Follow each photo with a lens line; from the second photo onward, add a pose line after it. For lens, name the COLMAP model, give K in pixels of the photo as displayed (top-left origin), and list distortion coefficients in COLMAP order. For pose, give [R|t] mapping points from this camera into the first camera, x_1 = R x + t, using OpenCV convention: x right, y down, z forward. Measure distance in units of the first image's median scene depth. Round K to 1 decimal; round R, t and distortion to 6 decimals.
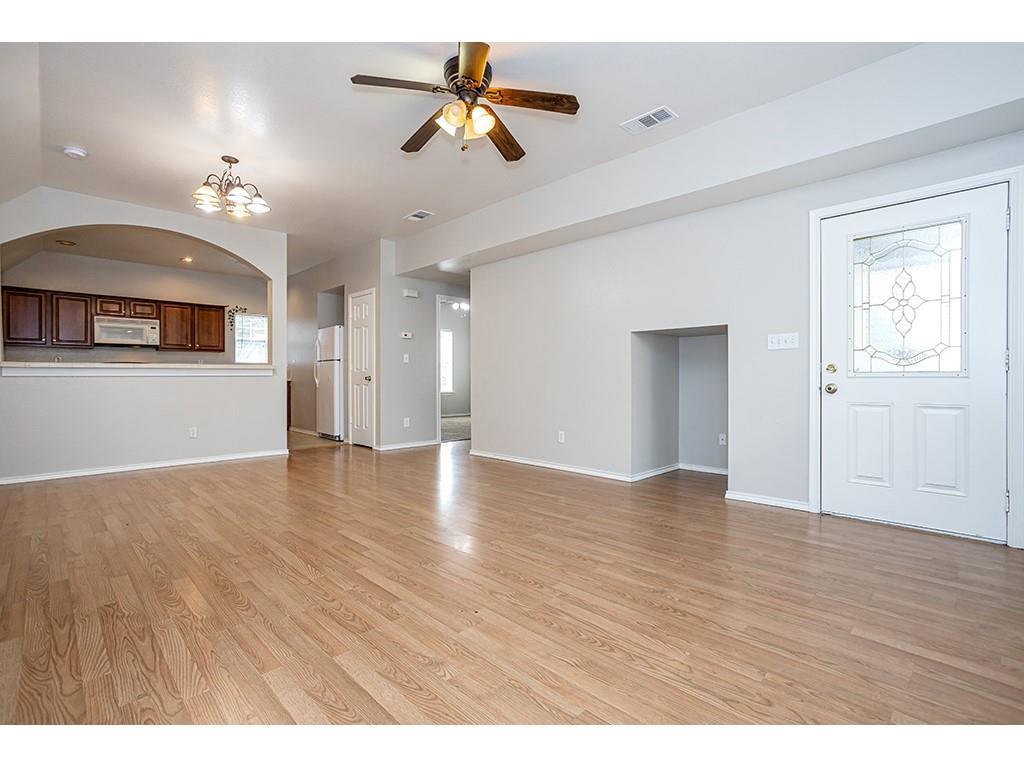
lens RADIAL K [[503.6, 0, 521.1], [0, 503.6, 378.4], [0, 0, 1]] dist [-0.013840, 0.002511]
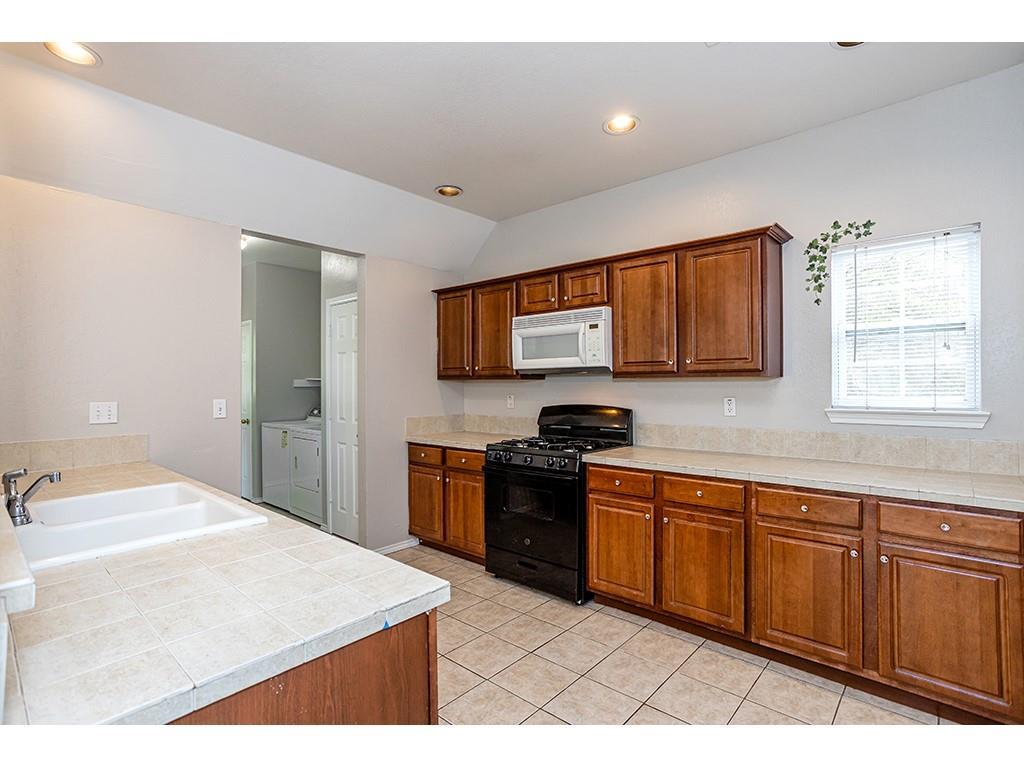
lens RADIAL K [[503.6, 0, 513.2], [0, 503.6, 386.6], [0, 0, 1]] dist [-0.013840, 0.002511]
pose [[0.078131, 0.002768, -0.996939, -0.312113], [-0.000027, 0.999996, 0.002774, -0.050521], [0.996943, -0.000189, 0.078131, 0.876750]]
